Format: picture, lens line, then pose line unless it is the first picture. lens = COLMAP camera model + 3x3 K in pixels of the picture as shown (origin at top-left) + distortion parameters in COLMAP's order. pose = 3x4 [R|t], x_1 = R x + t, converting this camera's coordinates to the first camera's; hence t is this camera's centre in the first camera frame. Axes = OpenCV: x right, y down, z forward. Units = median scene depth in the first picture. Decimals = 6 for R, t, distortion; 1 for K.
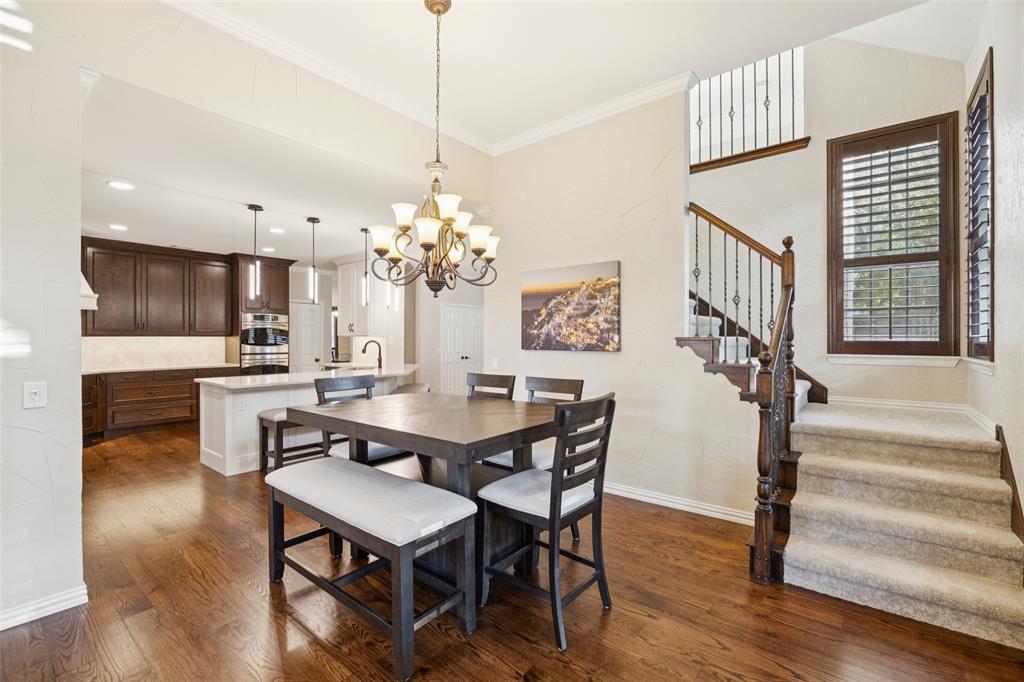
lens RADIAL K [[445.2, 0, 510.3], [0, 445.2, 338.2], [0, 0, 1]] dist [0.012099, -0.000087]
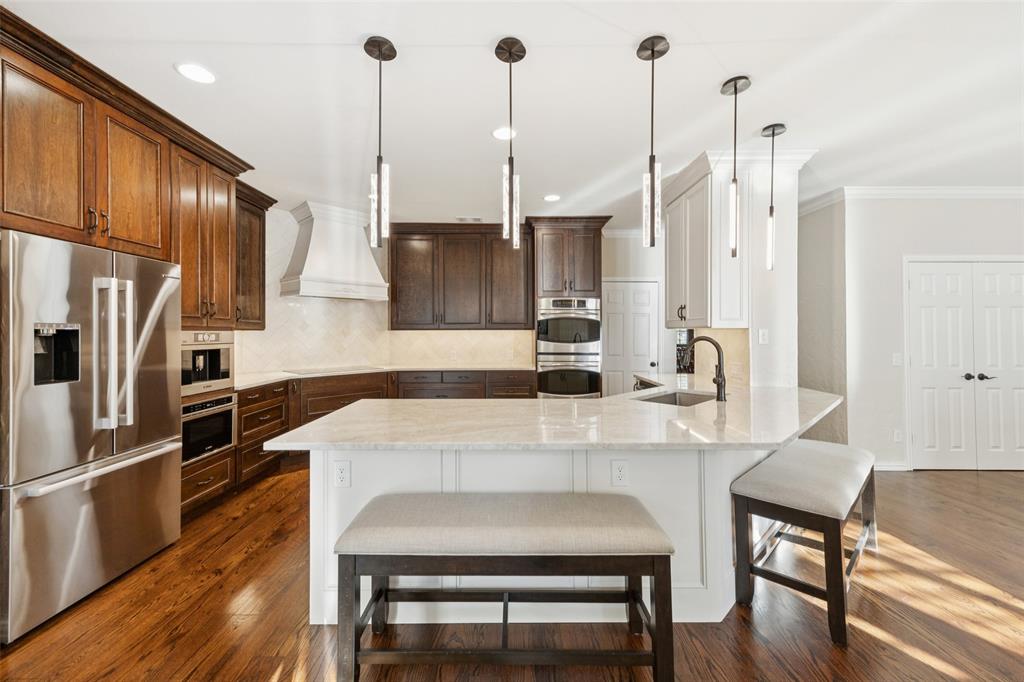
lens RADIAL K [[419.1, 0, 508.7], [0, 419.1, 332.7], [0, 0, 1]] dist [0.017432, 0.000230]
pose [[0.632310, -0.000318, -0.774715, -0.092580], [-0.002233, 0.999995, -0.002233, 0.002601], [0.774712, 0.003142, 0.632306, 0.510417]]
